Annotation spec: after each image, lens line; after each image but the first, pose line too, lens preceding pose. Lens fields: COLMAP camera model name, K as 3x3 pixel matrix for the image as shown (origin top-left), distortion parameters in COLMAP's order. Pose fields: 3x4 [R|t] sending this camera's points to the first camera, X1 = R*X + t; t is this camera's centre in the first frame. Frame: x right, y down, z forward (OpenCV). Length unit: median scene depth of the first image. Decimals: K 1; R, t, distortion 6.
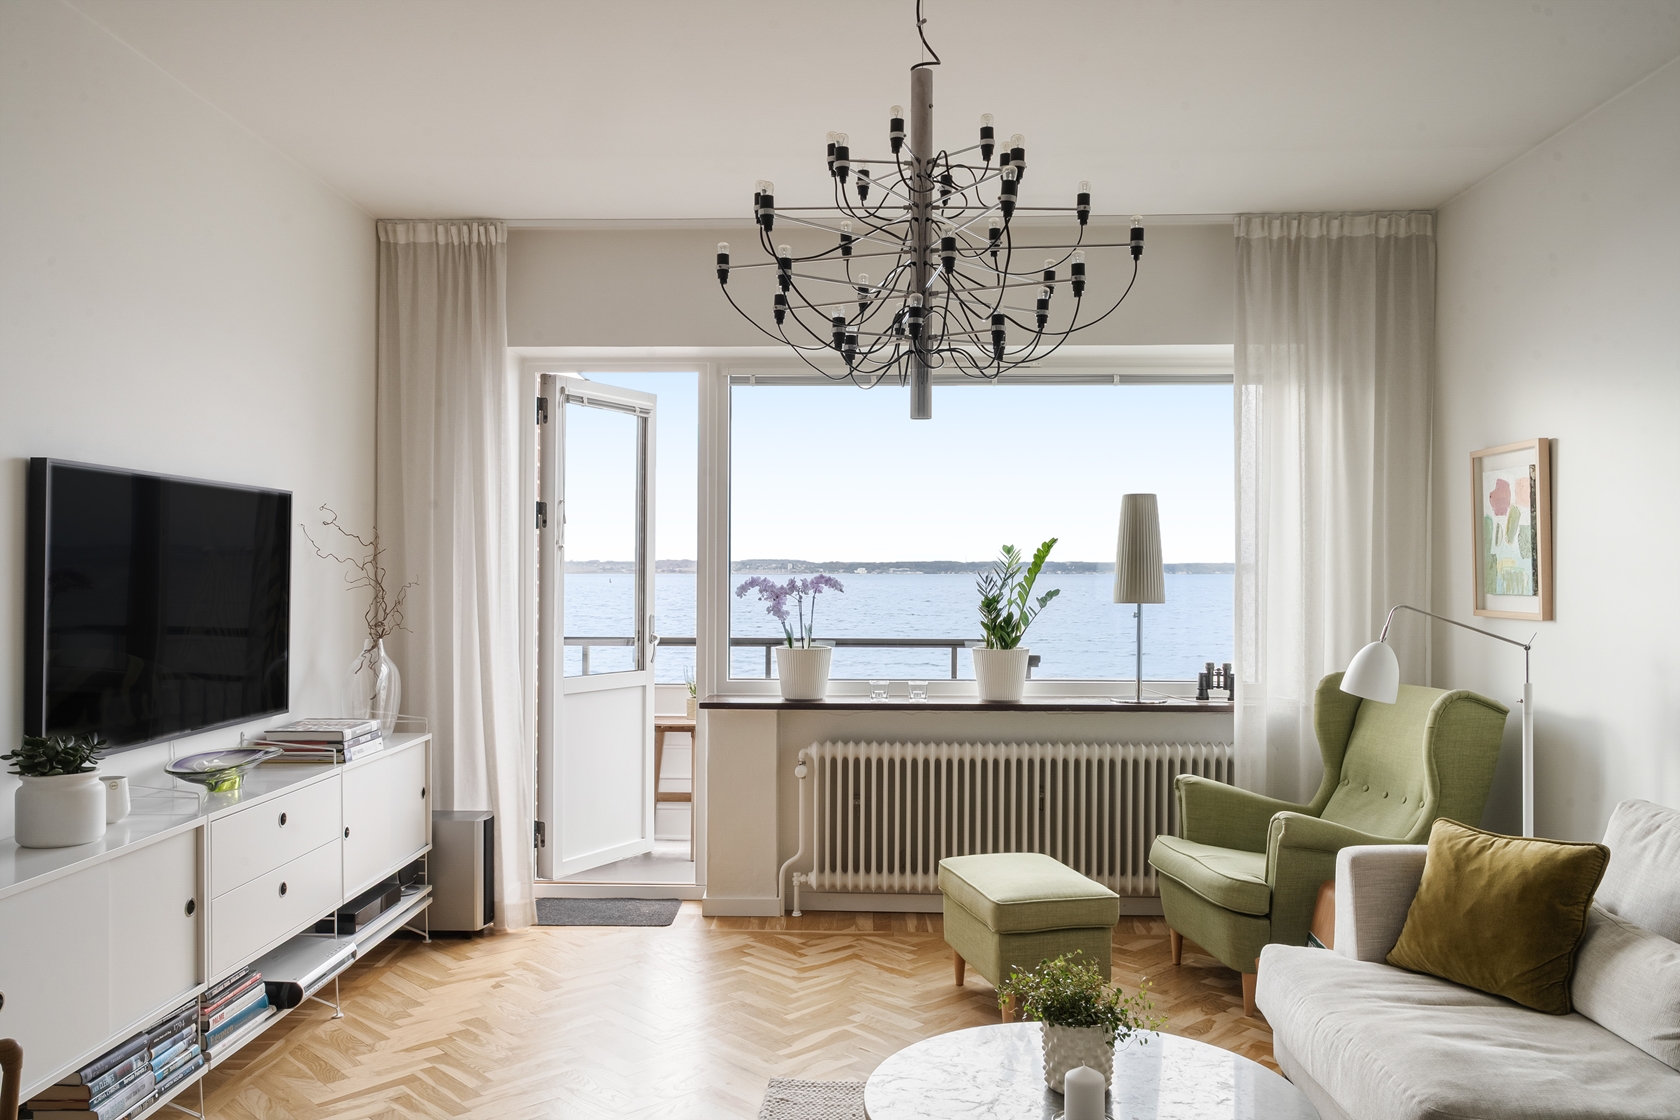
lens RADIAL K [[1270.4, 0, 840.0], [0, 1270.4, 560.0], [0, 0, 1]] dist [0.060830, 0.000197]
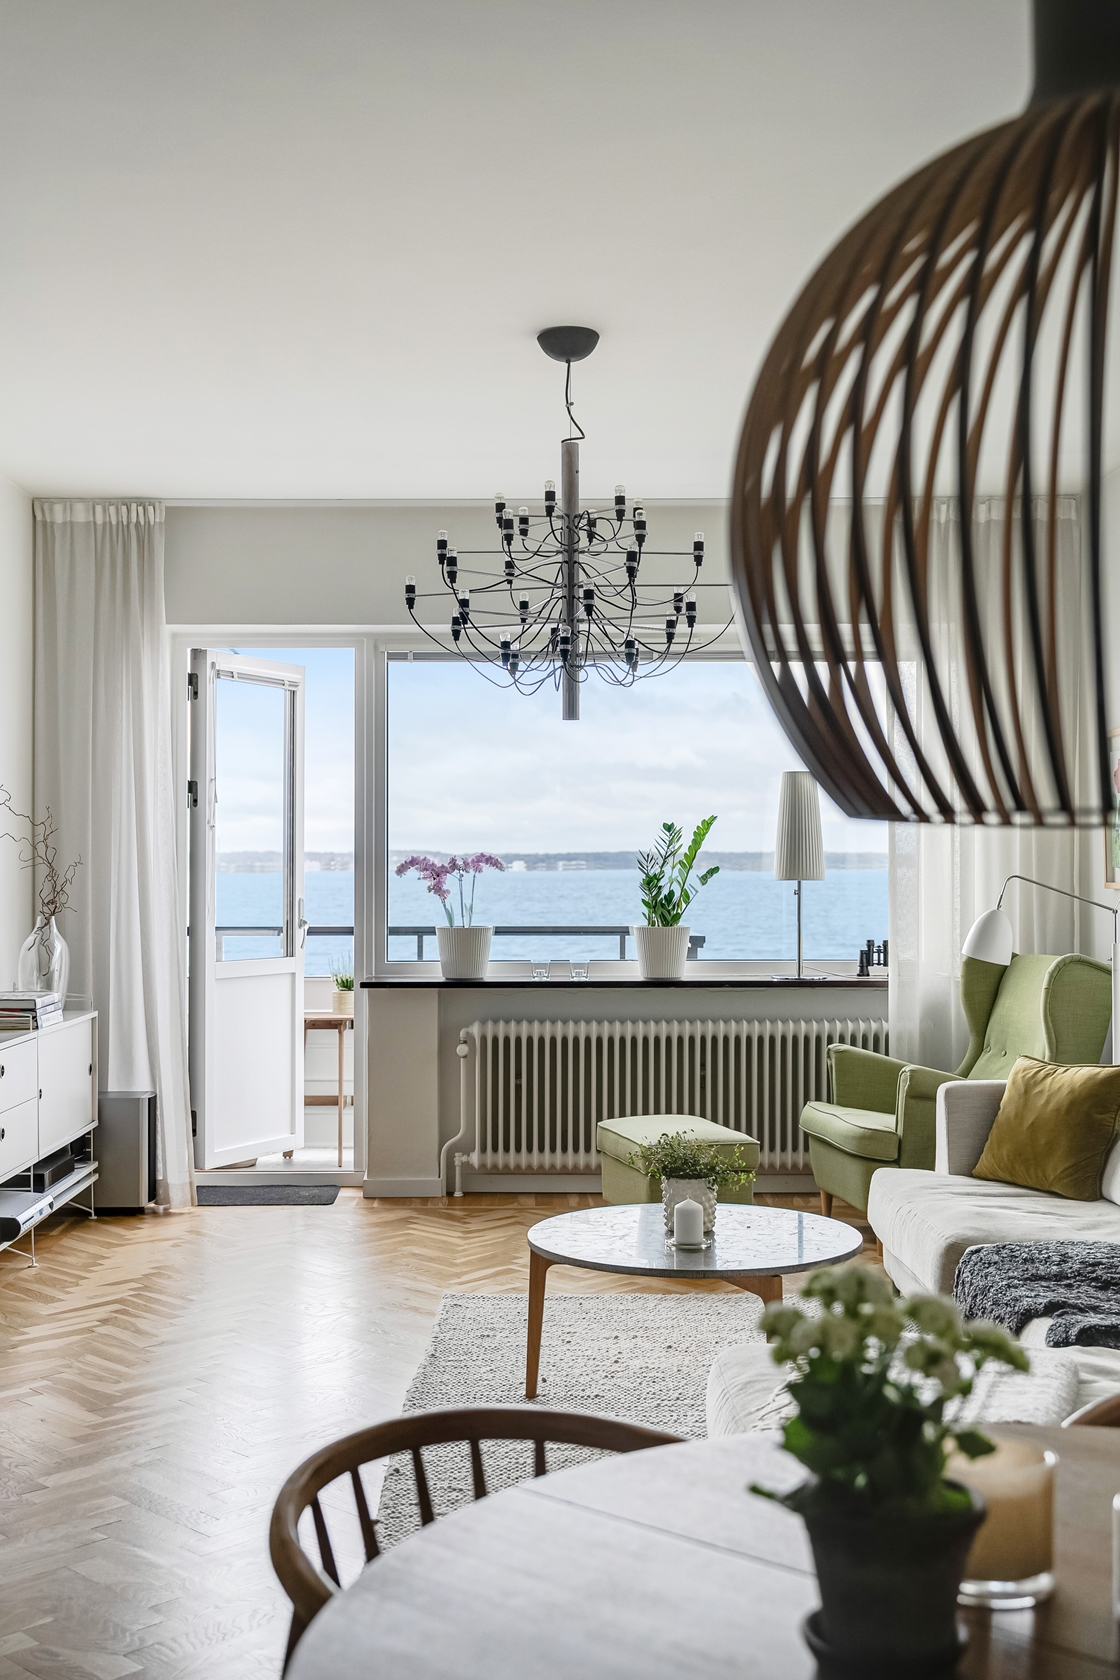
lens RADIAL K [[1722.2, 0, 560.0], [0, 1722.2, 840.0], [0, 0, 1]] dist [0.127459, 0.001892]
pose [[0.999156, -0.004358, 0.040838, -0.009093], [0.004543, 0.999980, -0.004446, 0.007732], [-0.040818, 0.004628, 0.999156, -0.369774]]
